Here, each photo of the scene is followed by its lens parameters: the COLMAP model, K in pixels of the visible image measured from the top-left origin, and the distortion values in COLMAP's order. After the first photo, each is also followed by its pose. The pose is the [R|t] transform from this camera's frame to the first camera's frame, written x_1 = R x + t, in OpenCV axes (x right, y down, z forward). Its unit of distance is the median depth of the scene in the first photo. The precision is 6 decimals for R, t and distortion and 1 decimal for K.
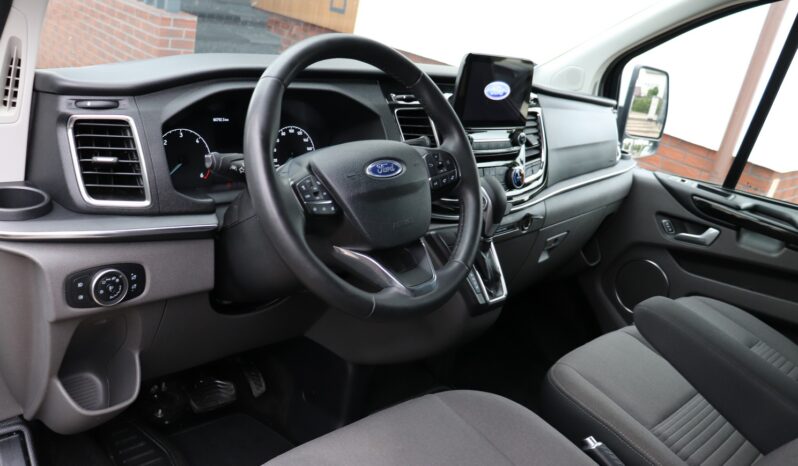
lens RADIAL K [[658.1, 0, 388.8], [0, 658.1, 230.9], [0, 0, 1]] dist [-0.185461, 0.168143]
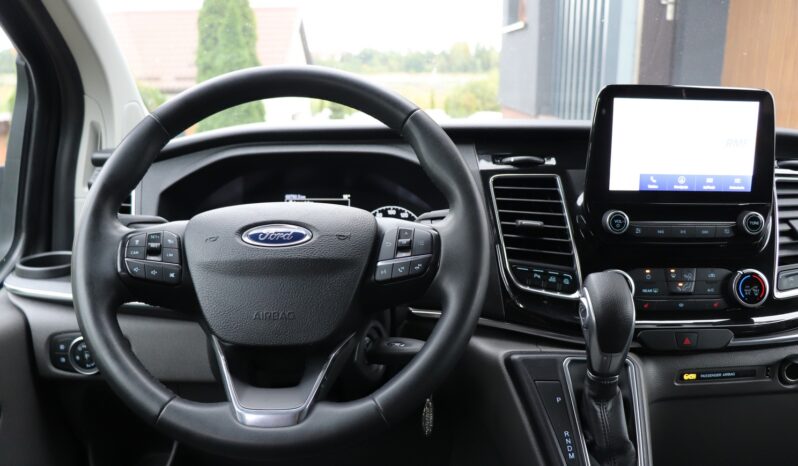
lens RADIAL K [[658.1, 0, 388.8], [0, 658.1, 230.9], [0, 0, 1]] dist [-0.185461, 0.168143]
pose [[0.722573, -0.014136, -0.691150, 0.414530], [-0.125664, 0.980448, -0.151430, -0.006697], [0.679777, 0.196272, 0.706669, 0.426403]]
